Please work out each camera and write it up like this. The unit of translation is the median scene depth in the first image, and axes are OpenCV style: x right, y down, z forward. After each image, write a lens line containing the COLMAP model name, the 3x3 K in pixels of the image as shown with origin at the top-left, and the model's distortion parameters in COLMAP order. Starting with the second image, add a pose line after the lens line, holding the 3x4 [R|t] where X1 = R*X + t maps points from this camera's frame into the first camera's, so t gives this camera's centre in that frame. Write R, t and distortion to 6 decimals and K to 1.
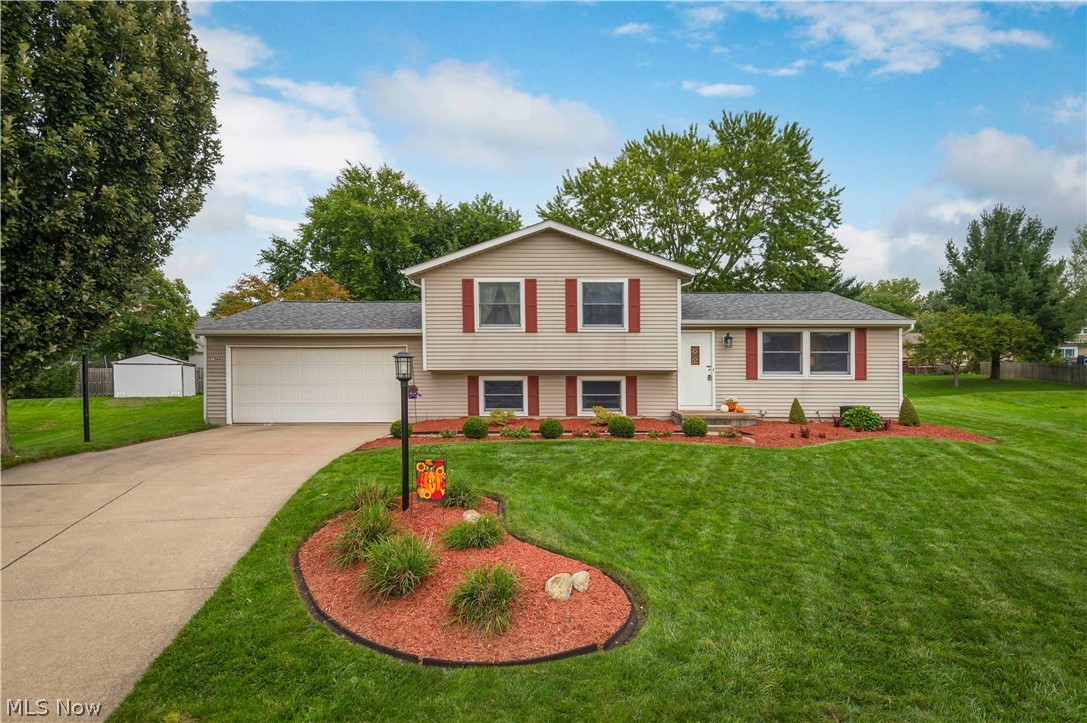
lens RADIAL K [[555.8, 0, 541.6], [0, 555.8, 383.7], [0, 0, 1]] dist [0.015195, 0.000099]
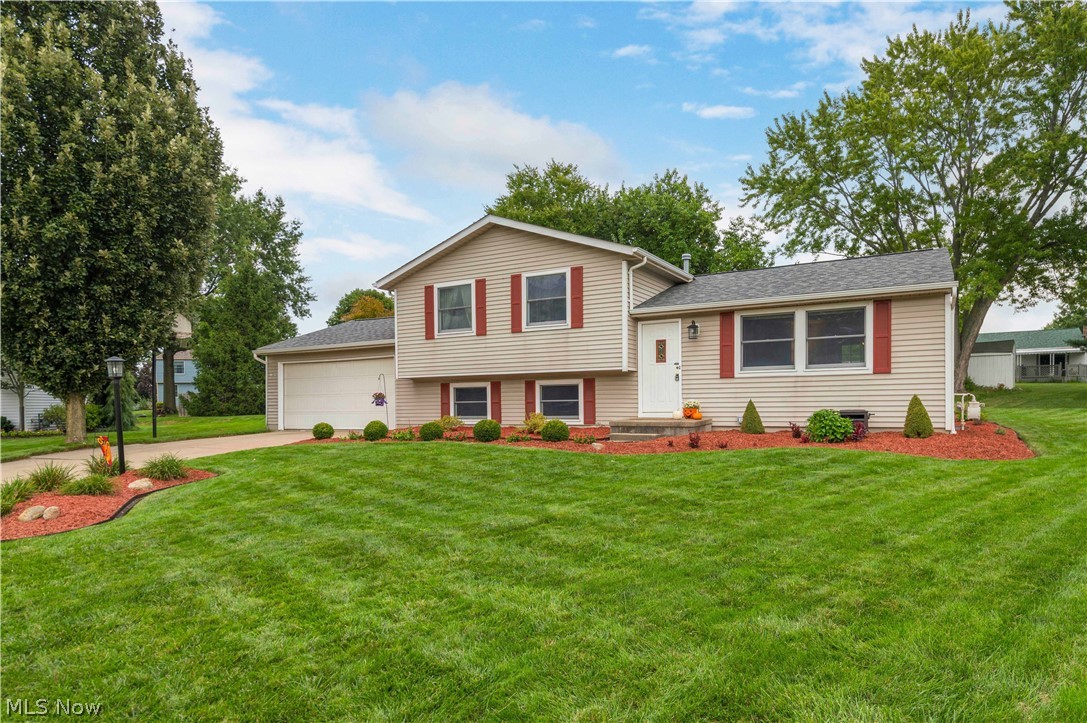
lens RADIAL K [[662.1, 0, 494.5], [0, 662.1, 419.8], [0, 0, 1]] dist [0.022361, -0.001660]
pose [[0.860730, 0.002731, -0.509054, 0.569227], [0.007178, 0.999821, 0.017501, 0.032271], [0.509011, -0.018718, 0.860557, 0.029675]]
